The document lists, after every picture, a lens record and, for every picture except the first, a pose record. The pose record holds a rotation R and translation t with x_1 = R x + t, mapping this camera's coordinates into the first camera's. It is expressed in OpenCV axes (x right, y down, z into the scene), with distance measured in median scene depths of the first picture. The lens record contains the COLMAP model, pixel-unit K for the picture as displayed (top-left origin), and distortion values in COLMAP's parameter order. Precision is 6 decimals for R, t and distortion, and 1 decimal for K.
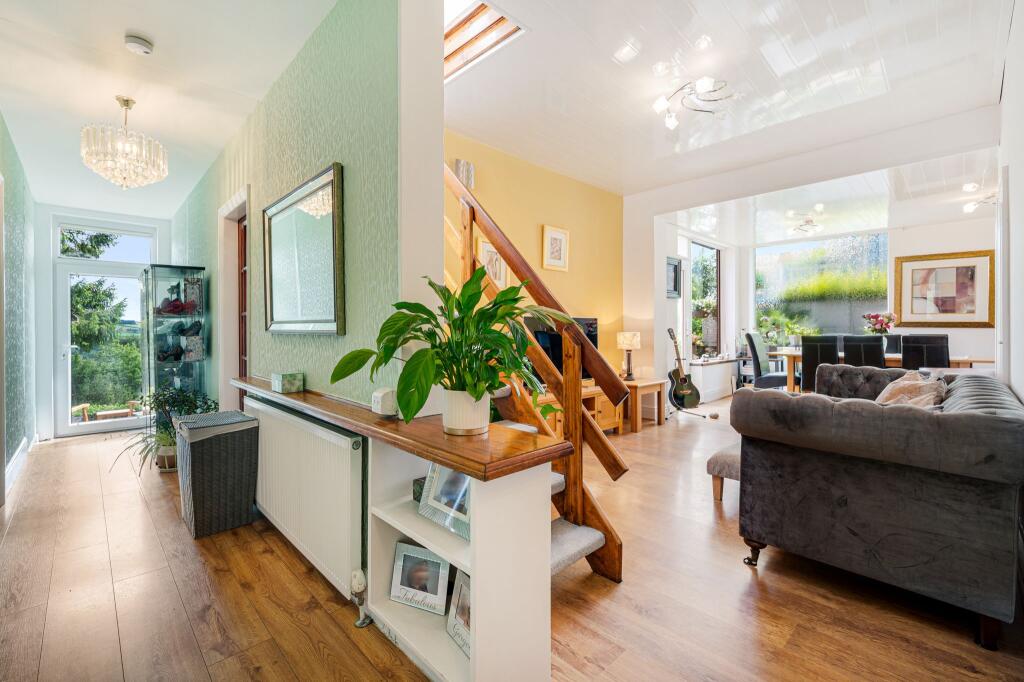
lens RADIAL K [[438.6, 0, 513.4], [0, 438.6, 334.4], [0, 0, 1]] dist [0.003214, -0.000797]
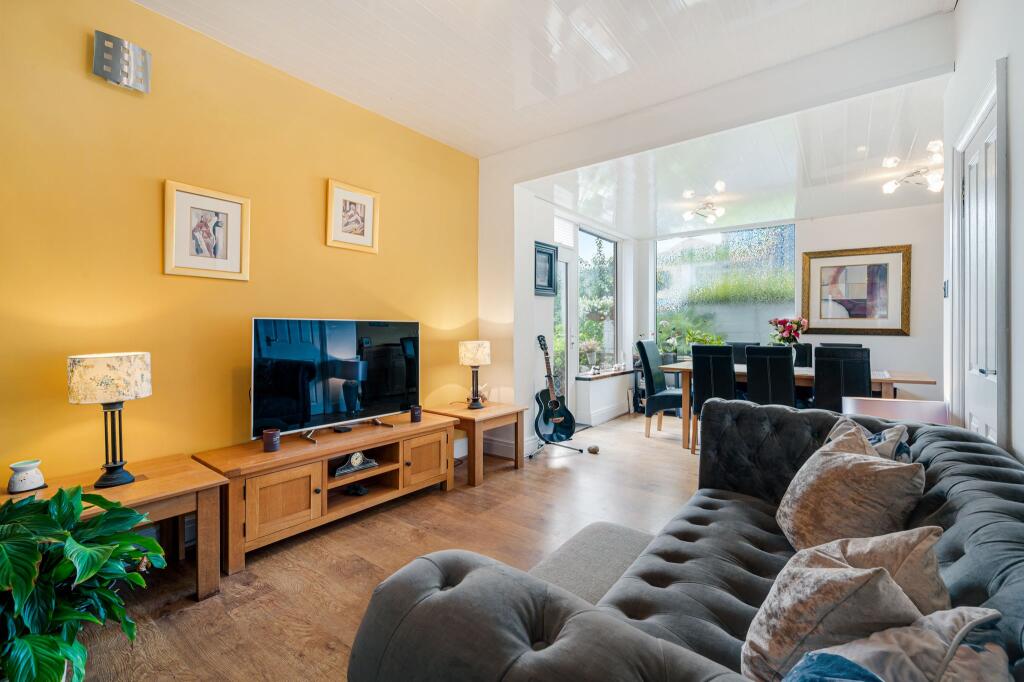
lens RADIAL K [[438.6, 0, 509.7], [0, 438.6, 336.4], [0, 0, 1]] dist [0.003214, -0.000797]
pose [[0.990205, 0.001604, 0.139612, 0.199108], [-0.001859, 0.999997, 0.001702, -0.013190], [-0.139608, -0.001945, 0.990205, 0.251838]]
